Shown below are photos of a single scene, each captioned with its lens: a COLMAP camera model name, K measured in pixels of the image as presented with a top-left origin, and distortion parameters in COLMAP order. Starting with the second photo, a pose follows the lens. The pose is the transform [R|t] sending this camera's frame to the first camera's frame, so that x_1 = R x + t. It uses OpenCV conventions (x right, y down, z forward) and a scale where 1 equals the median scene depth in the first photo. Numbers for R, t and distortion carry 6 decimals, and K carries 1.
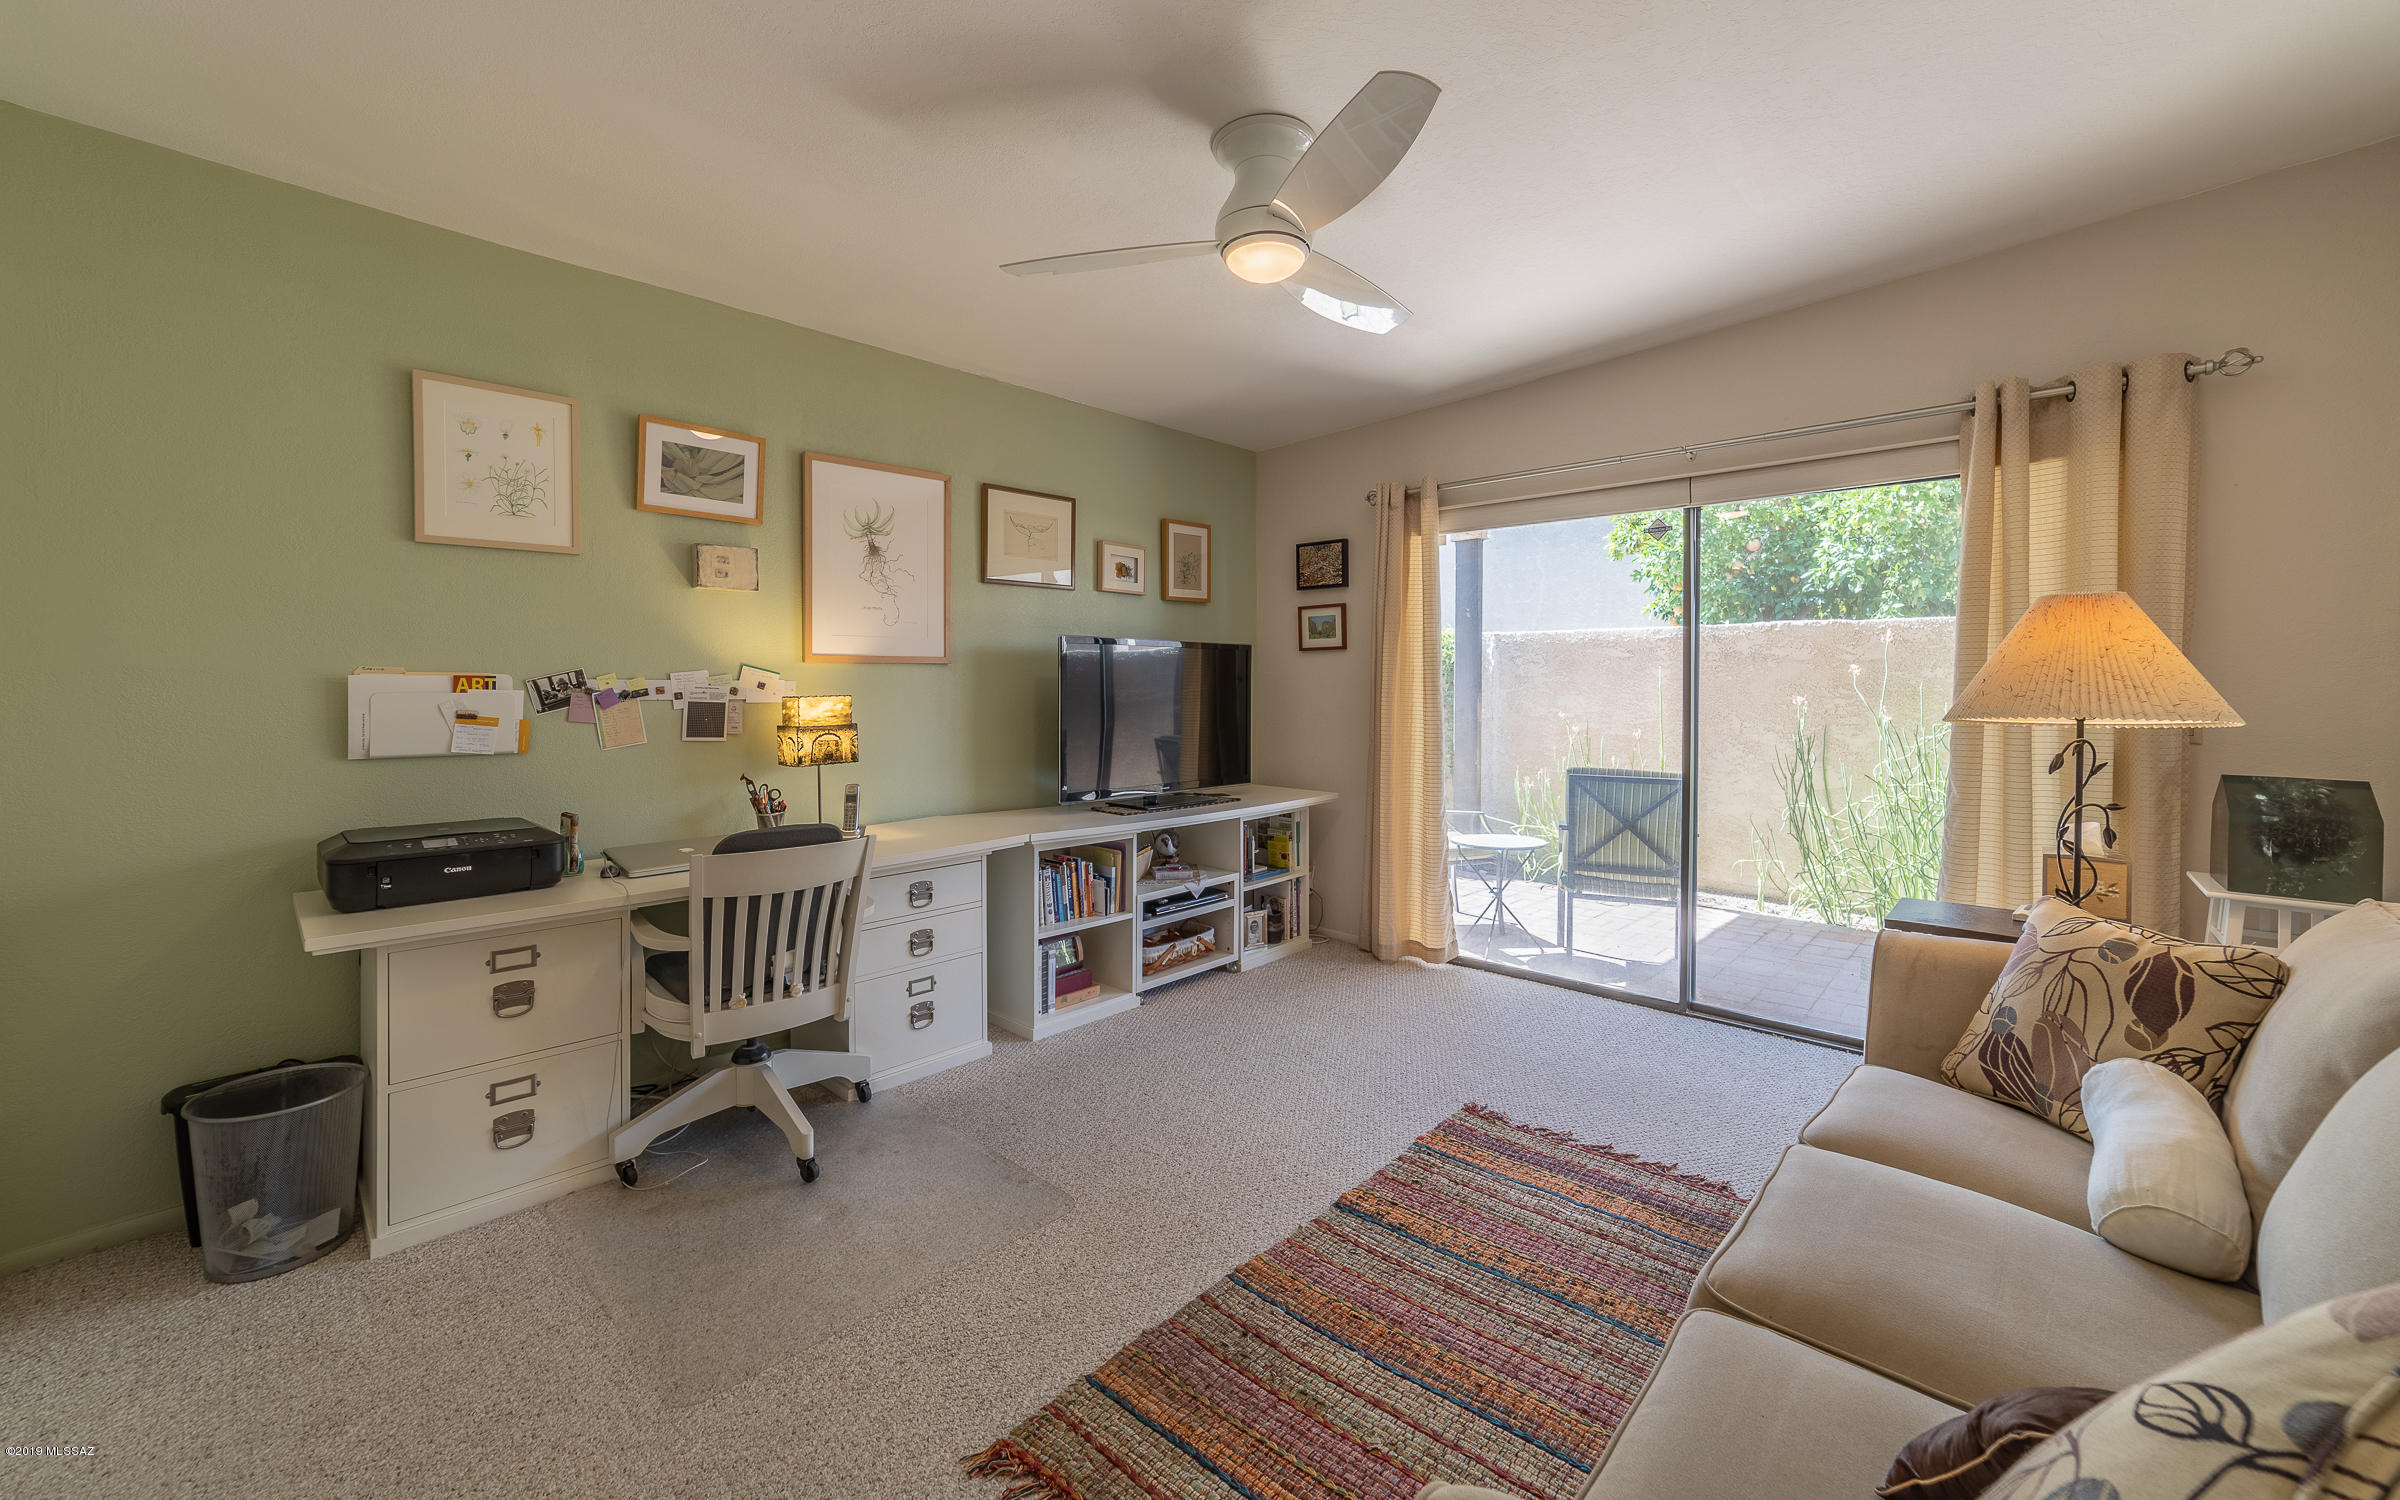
lens RADIAL K [[944.5, 0, 1190.7], [0, 944.5, 685.1], [0, 0, 1]] dist [-0.001384, 0.000120]
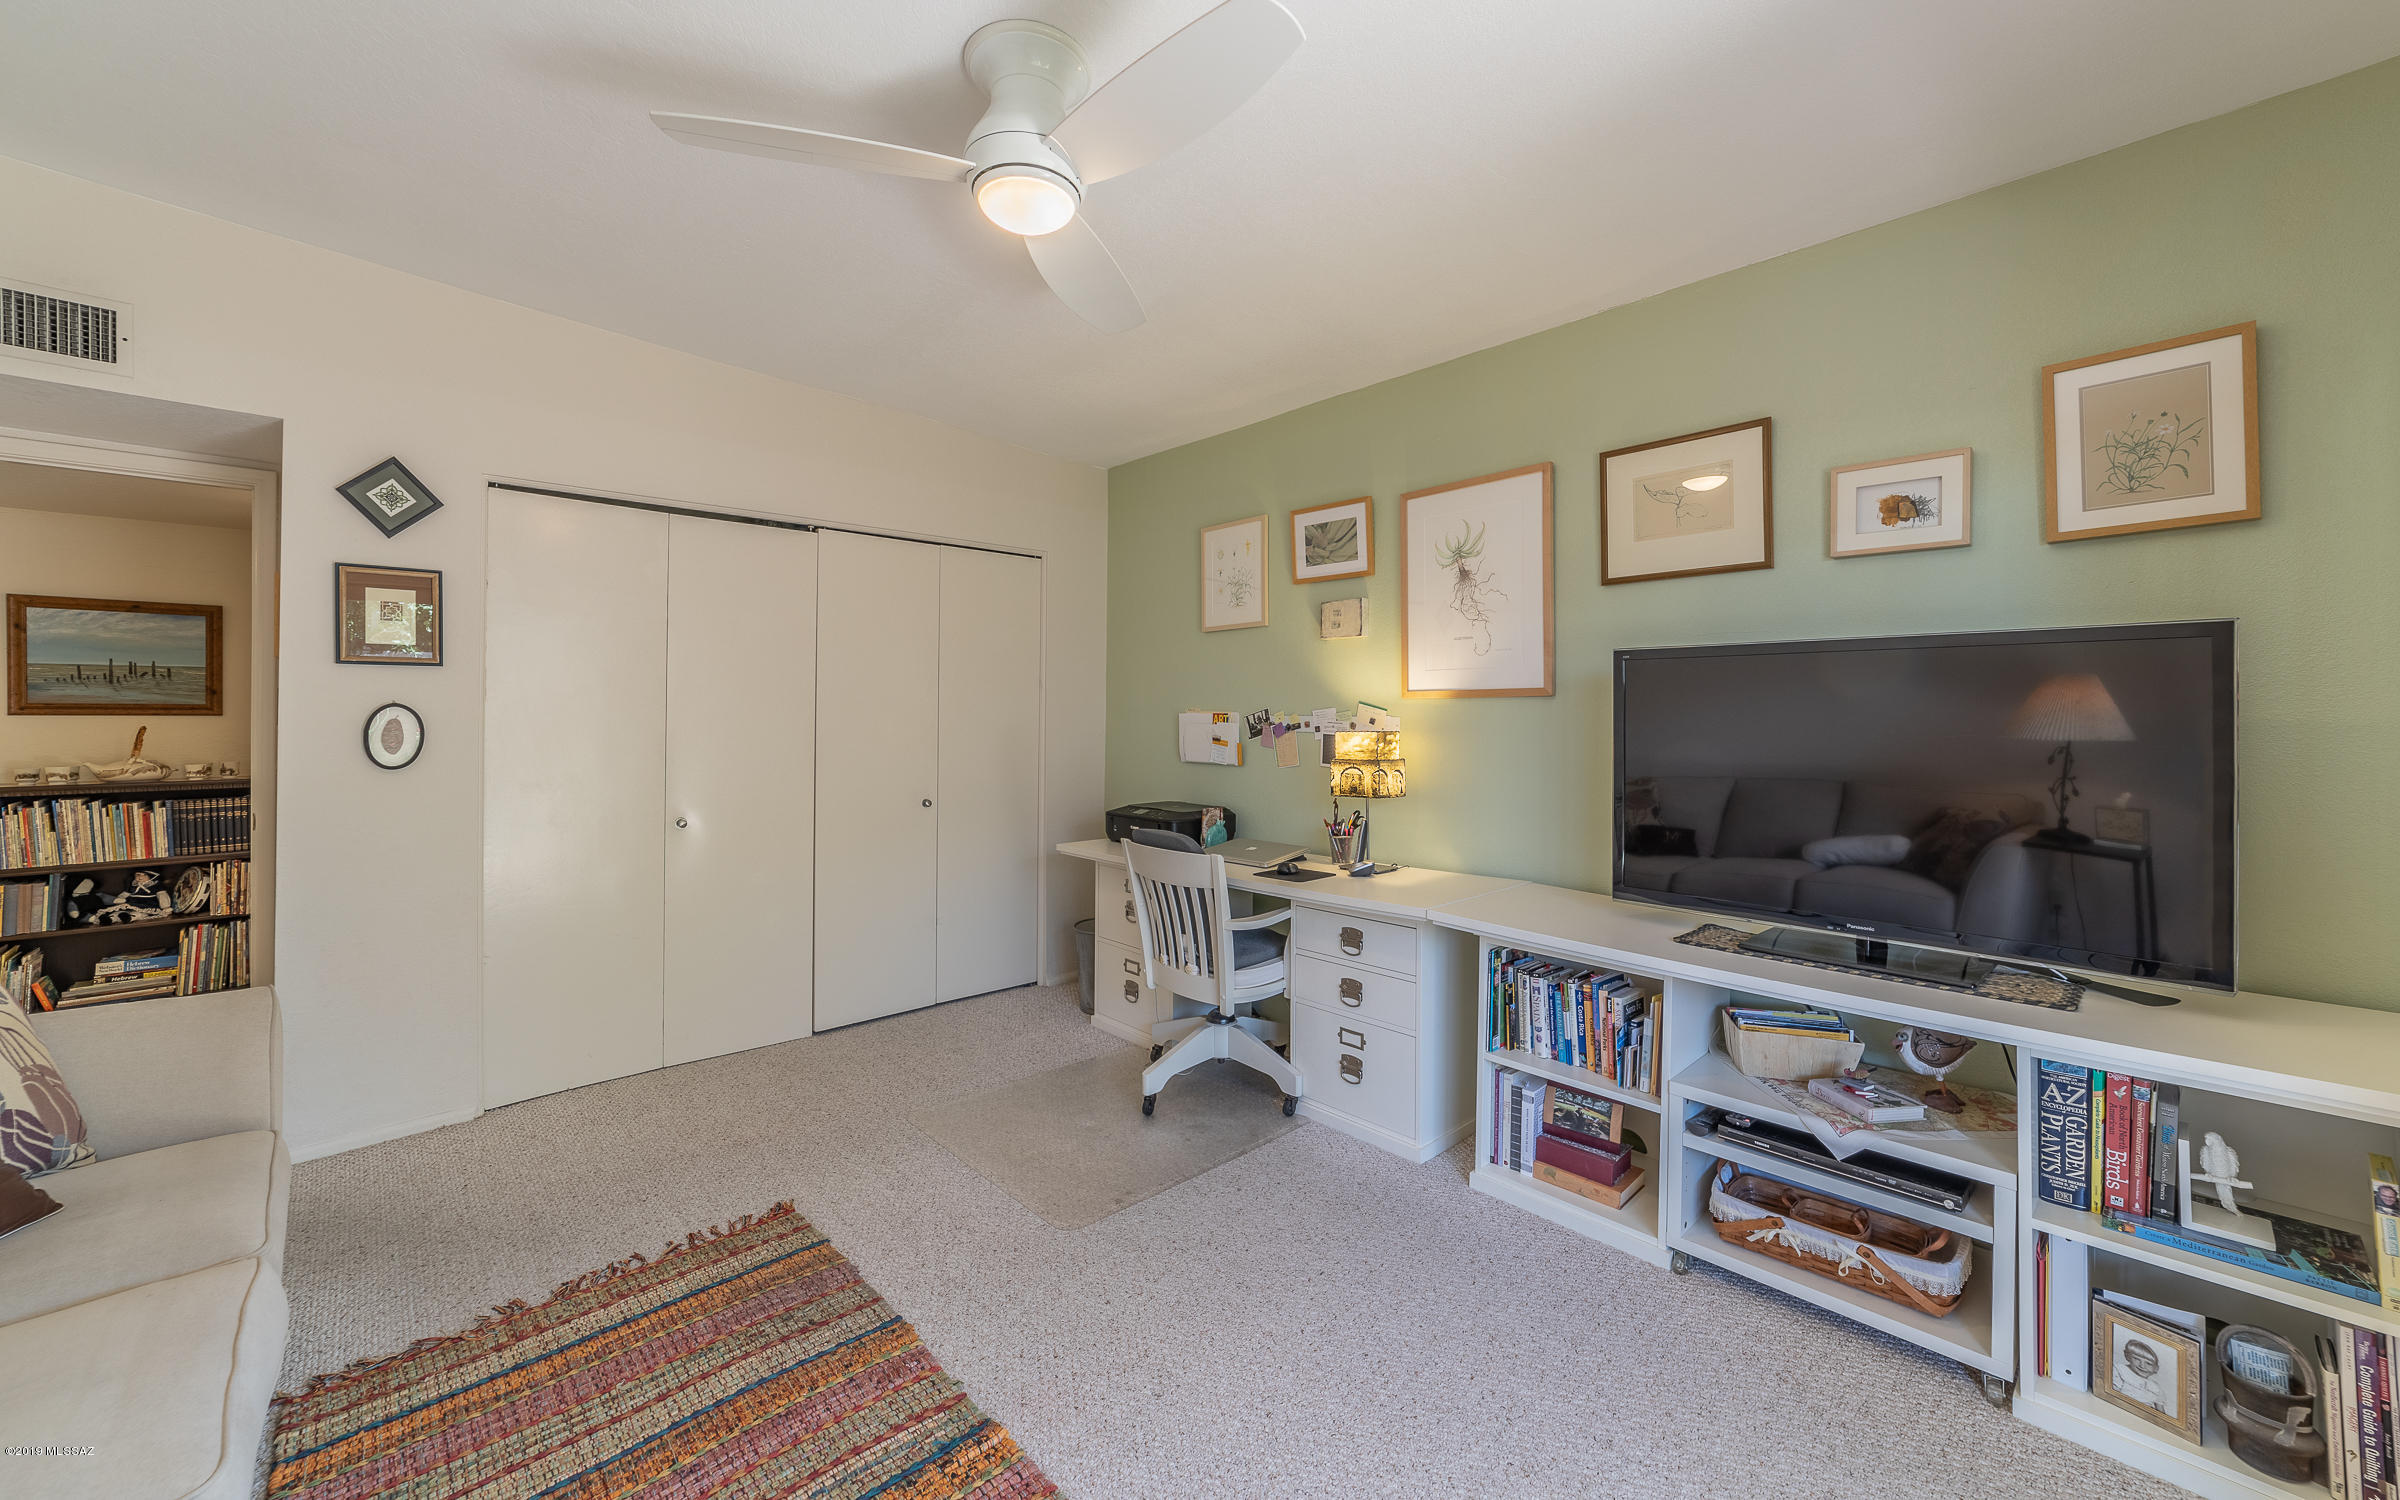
lens RADIAL K [[920.4, 0, 1209.7], [0, 920.4, 708.4], [0, 0, 1]] dist [-0.030330, 0.012144]
pose [[-0.053600, -0.011722, -0.998494, 0.647072], [-0.008240, 0.999902, -0.011296, -0.000668], [0.998529, 0.007622, -0.053691, 0.908231]]
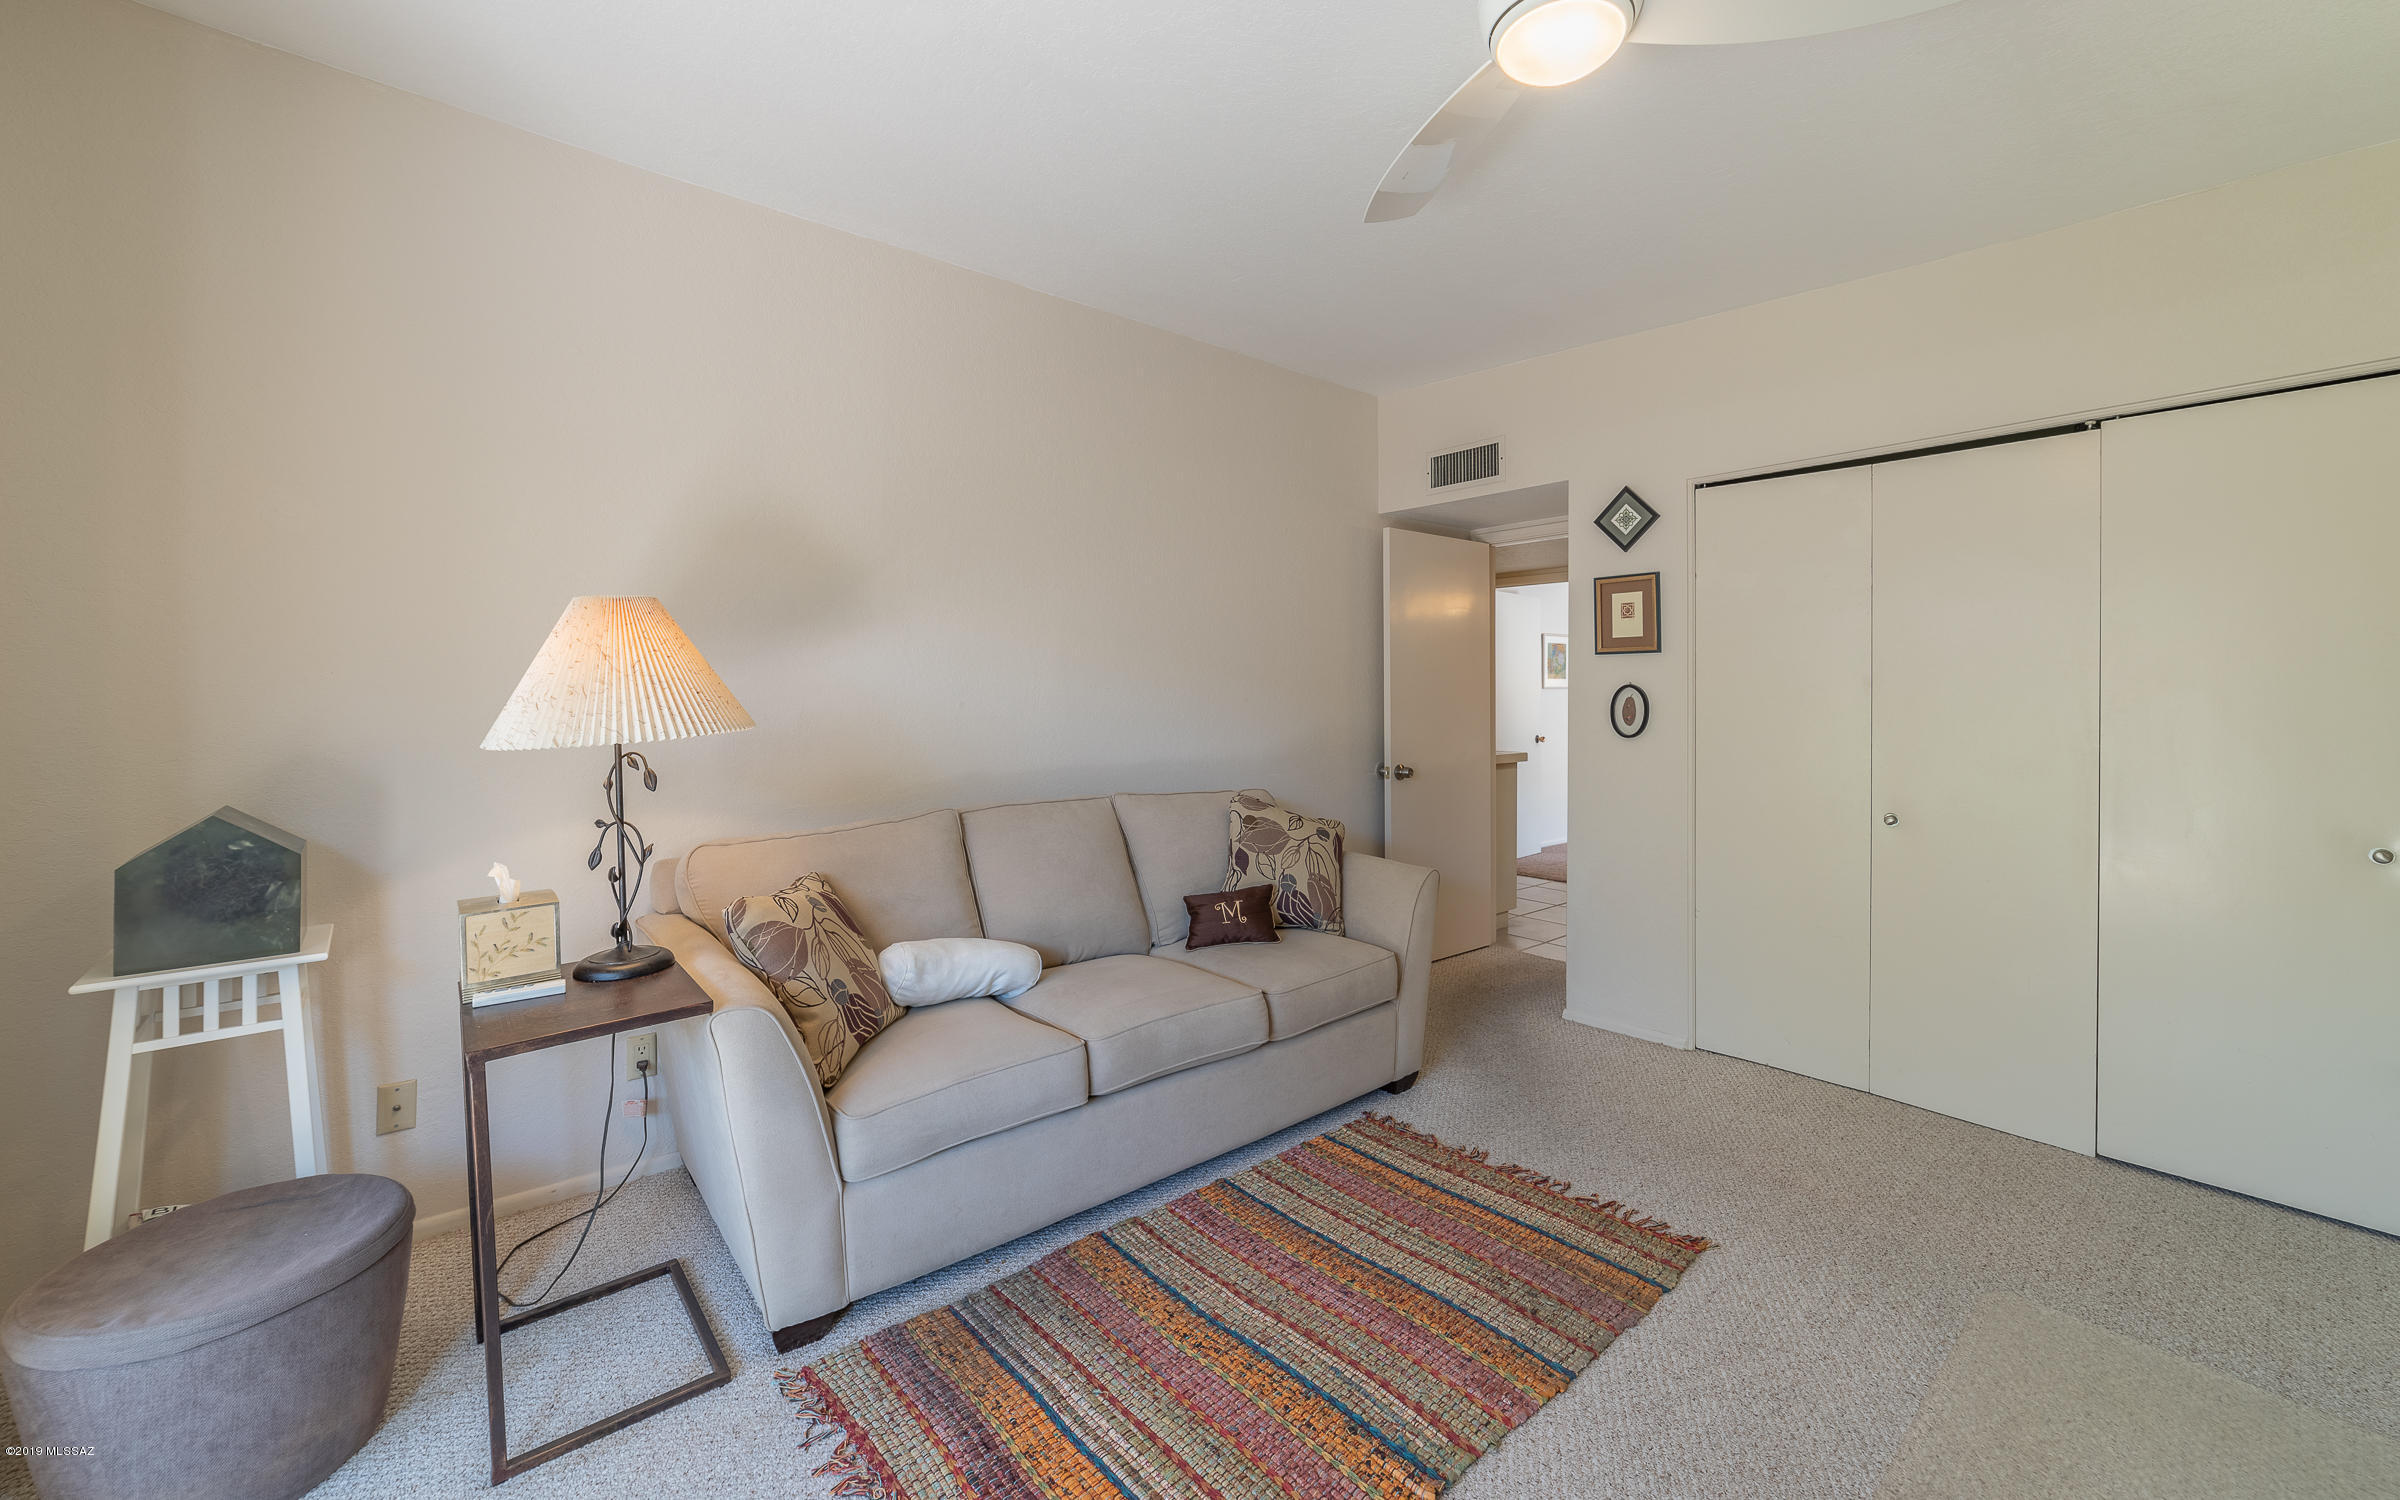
lens RADIAL K [[938.0, 0, 1204.1], [0, 938.0, 704.6], [0, 0, 1]] dist [0.001482, 0.000123]
pose [[-0.994540, -0.005738, 0.104196, 0.193203], [-0.003518, 0.999763, 0.021475, -0.008184], [-0.104295, 0.020991, -0.994325, 1.252872]]
